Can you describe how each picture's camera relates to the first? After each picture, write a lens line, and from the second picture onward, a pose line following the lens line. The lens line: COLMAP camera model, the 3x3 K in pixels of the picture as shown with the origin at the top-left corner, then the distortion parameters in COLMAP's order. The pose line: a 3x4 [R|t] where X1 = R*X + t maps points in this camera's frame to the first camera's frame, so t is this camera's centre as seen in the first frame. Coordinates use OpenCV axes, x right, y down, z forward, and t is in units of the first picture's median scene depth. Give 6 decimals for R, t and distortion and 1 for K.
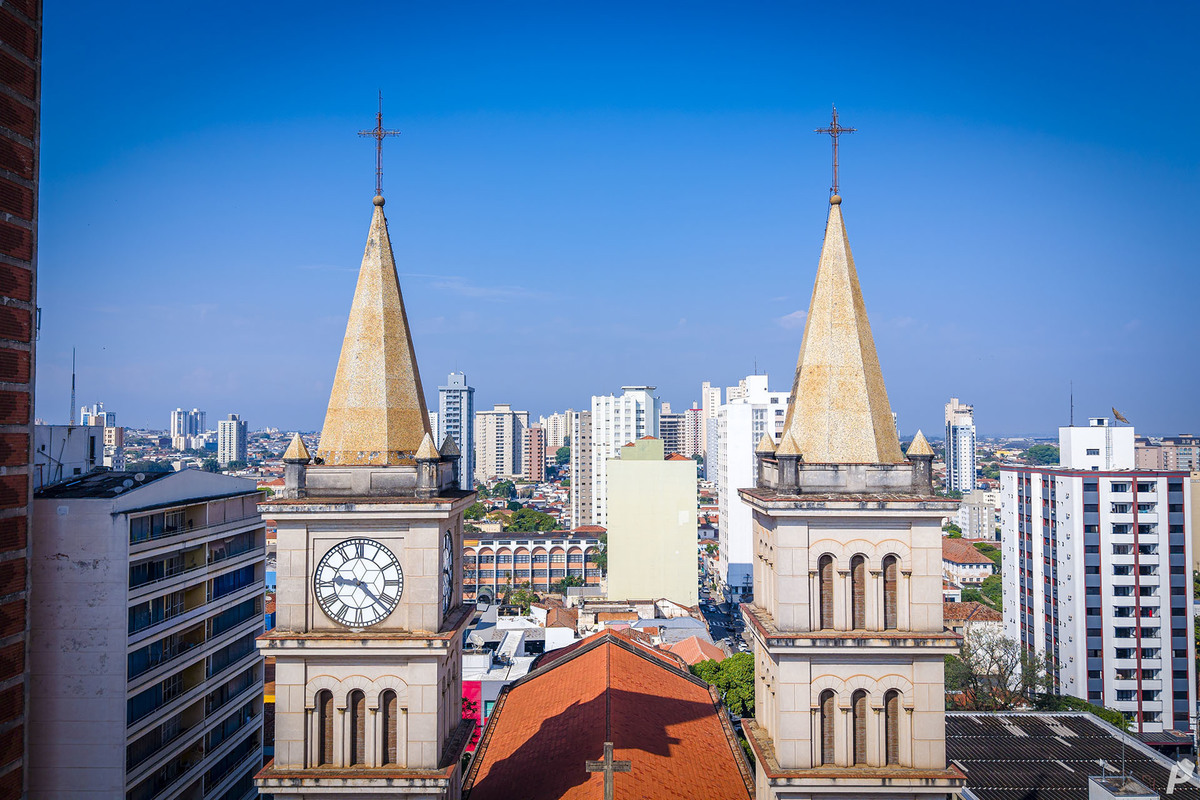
lens RADIAL K [[914.5, 0, 606.2], [0, 914.5, 380.7], [0, 0, 1]] dist [0.040361, -0.061735]
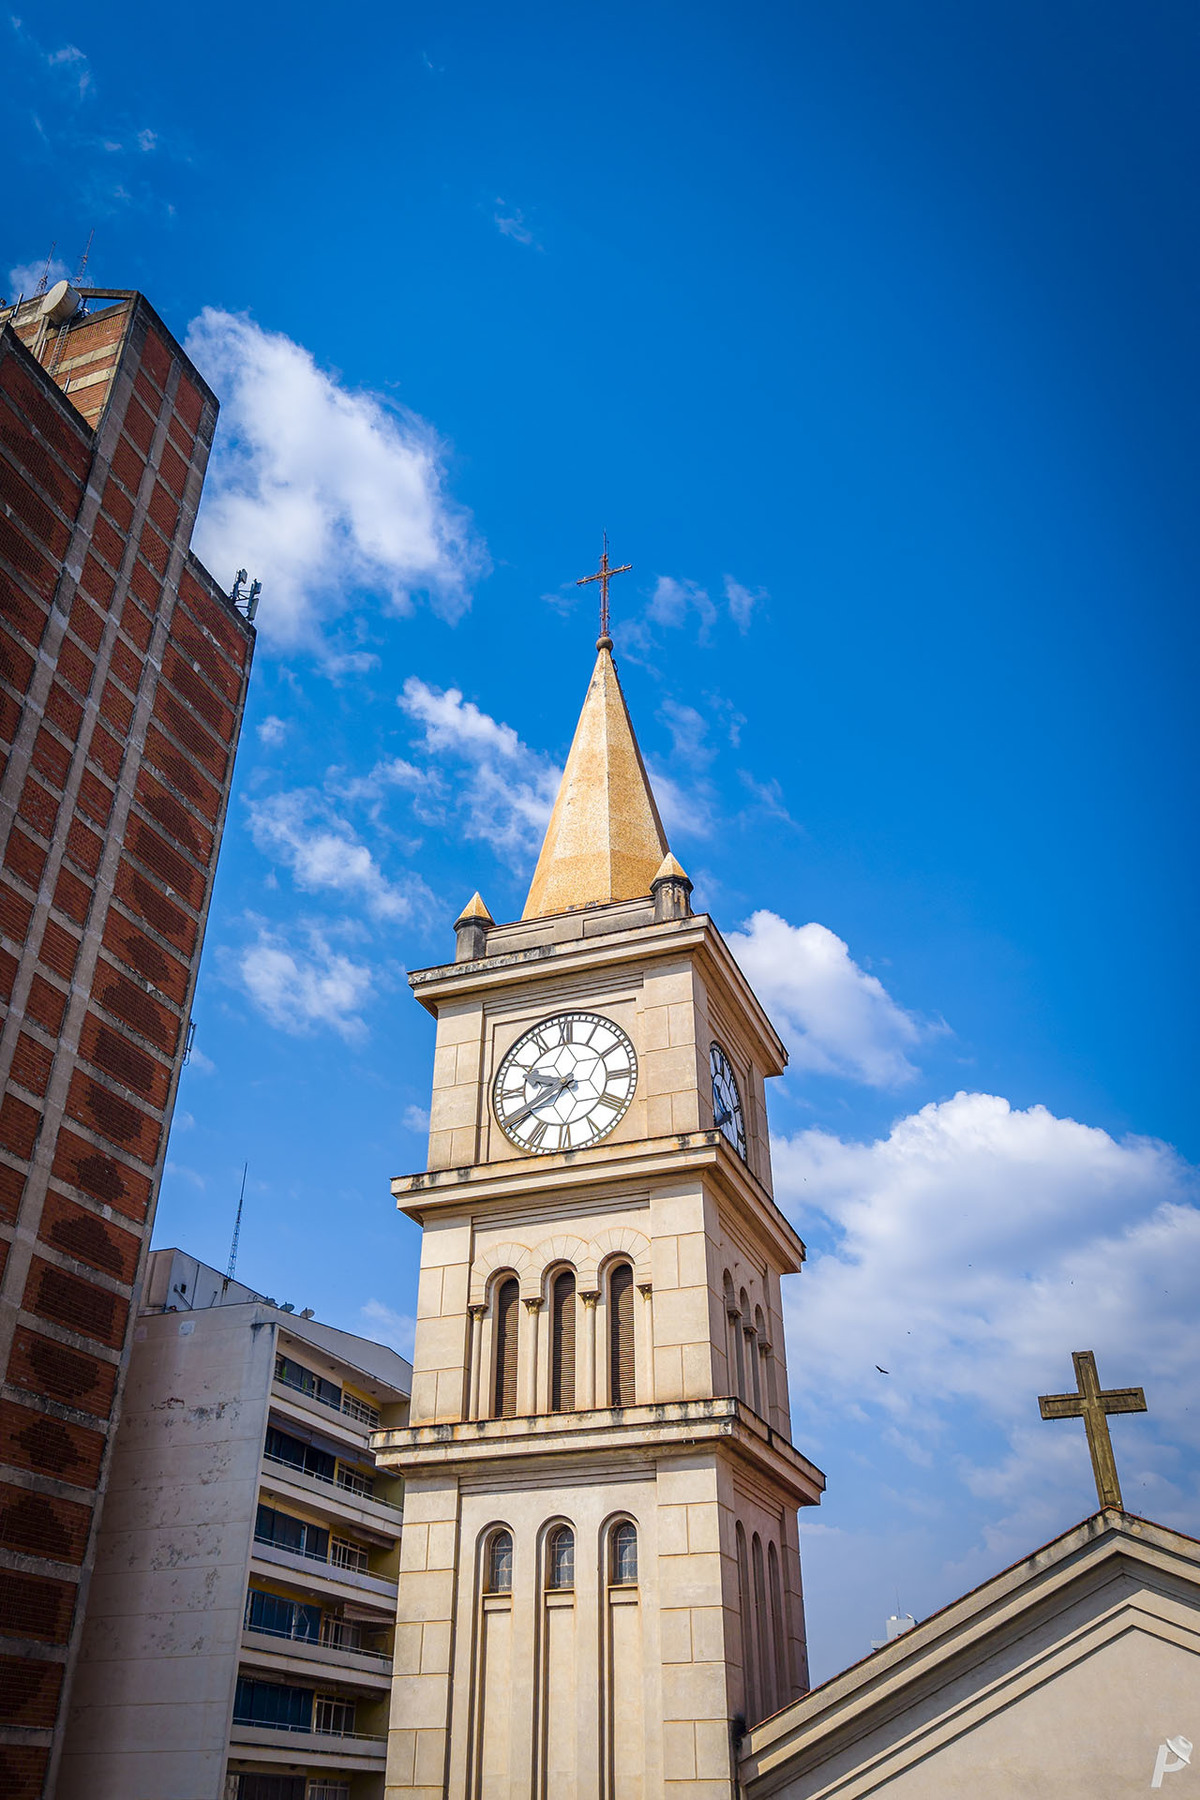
lens RADIAL K [[1358.4, 0, 651.6], [0, 1358.4, 907.4], [0, 0, 1]] dist [0.037103, -0.067126]
pose [[0.948061, -0.187850, -0.256697, 0.018484], [0.034441, 0.862871, -0.504249, 0.552301], [0.316219, 0.469218, 0.824524, 0.270979]]
